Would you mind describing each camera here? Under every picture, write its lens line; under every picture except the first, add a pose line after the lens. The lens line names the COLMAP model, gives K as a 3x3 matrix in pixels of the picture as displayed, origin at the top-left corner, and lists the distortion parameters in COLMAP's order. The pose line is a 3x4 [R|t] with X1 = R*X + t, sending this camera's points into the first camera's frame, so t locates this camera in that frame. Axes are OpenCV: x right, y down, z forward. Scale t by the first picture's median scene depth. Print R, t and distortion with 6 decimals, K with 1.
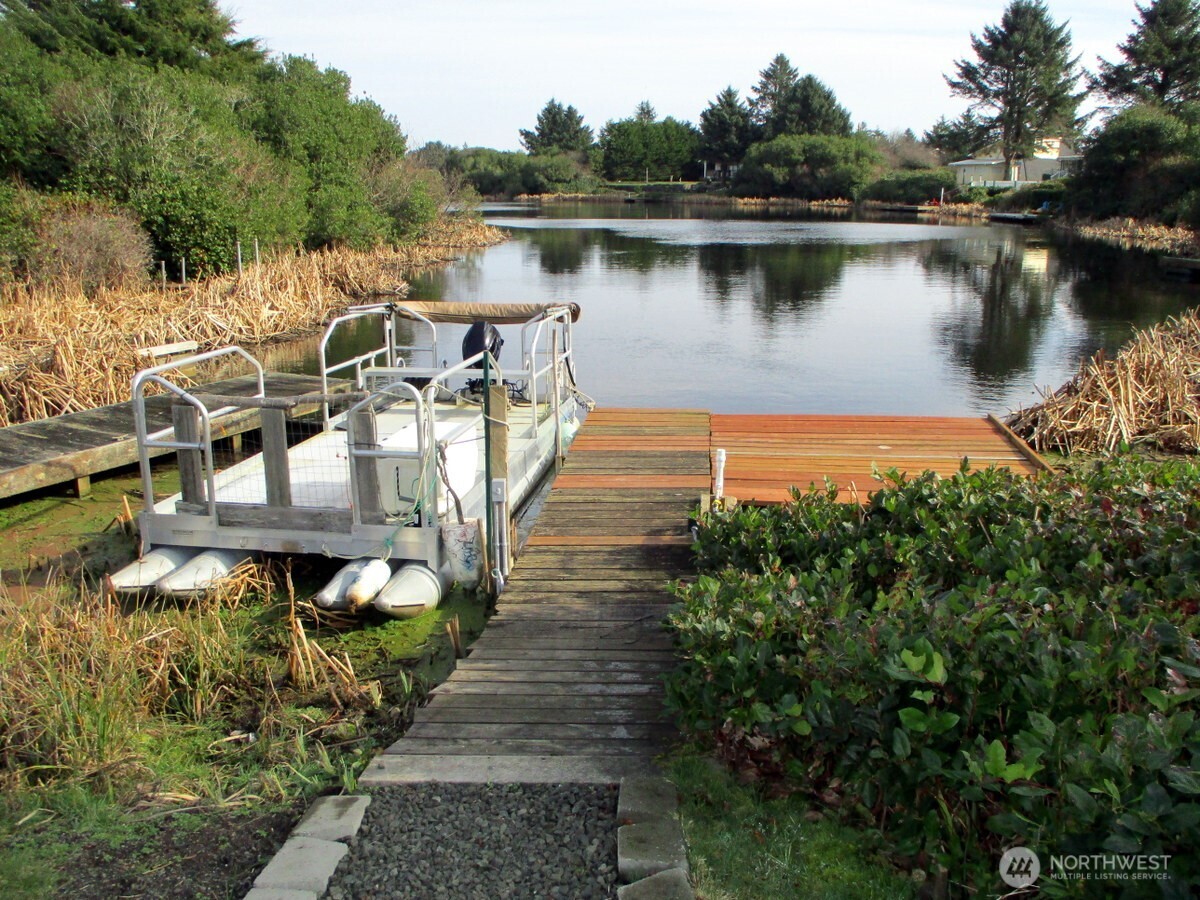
lens RADIAL K [[1068.4, 0, 638.8], [0, 1068.4, 445.9], [0, 0, 1]] dist [-0.071007, 0.011294]
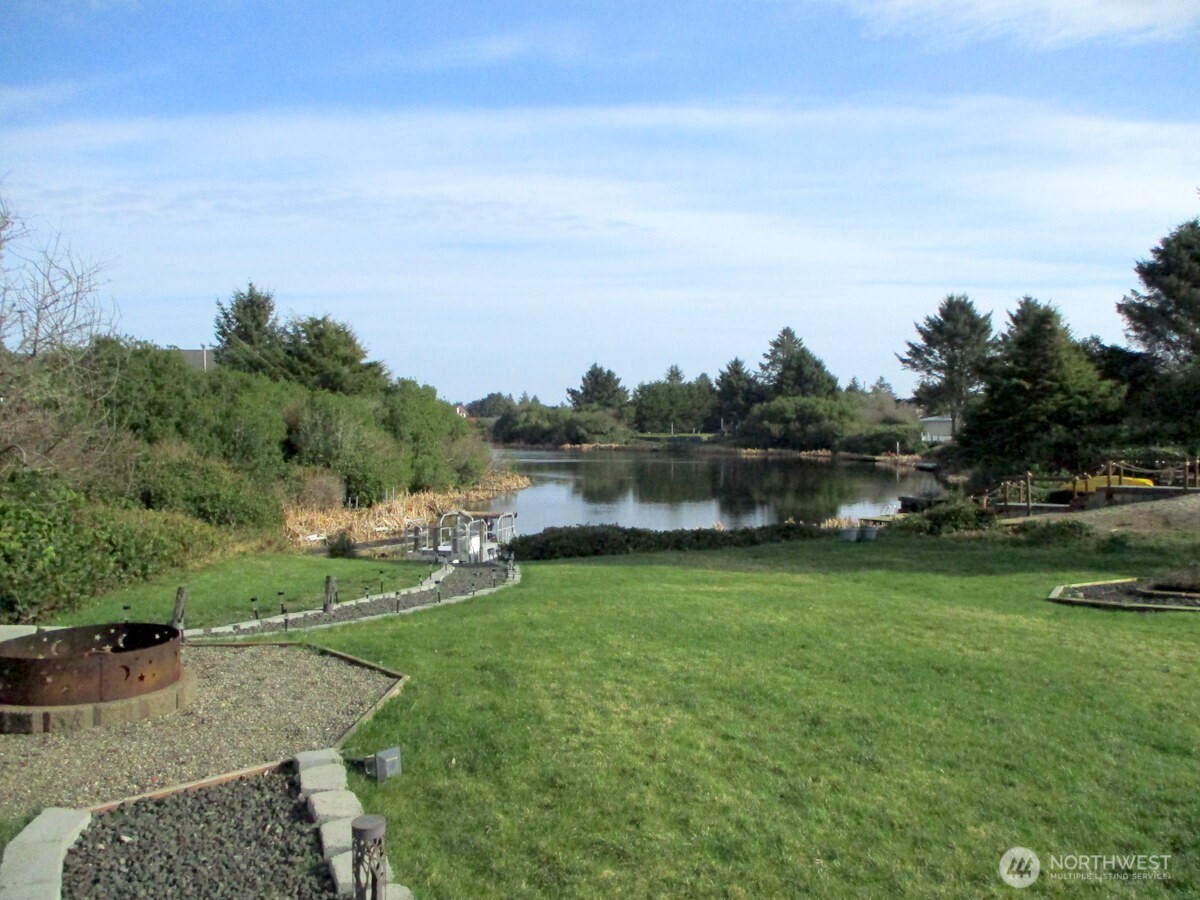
lens RADIAL K [[1068.4, 0, 638.8], [0, 1068.4, 445.9], [0, 0, 1]] dist [-0.071007, 0.011294]
pose [[0.998631, 0.001750, -0.052275, 0.039675], [-0.013264, 0.975245, -0.220727, 0.031286], [0.050594, 0.221118, 0.973934, -0.179736]]
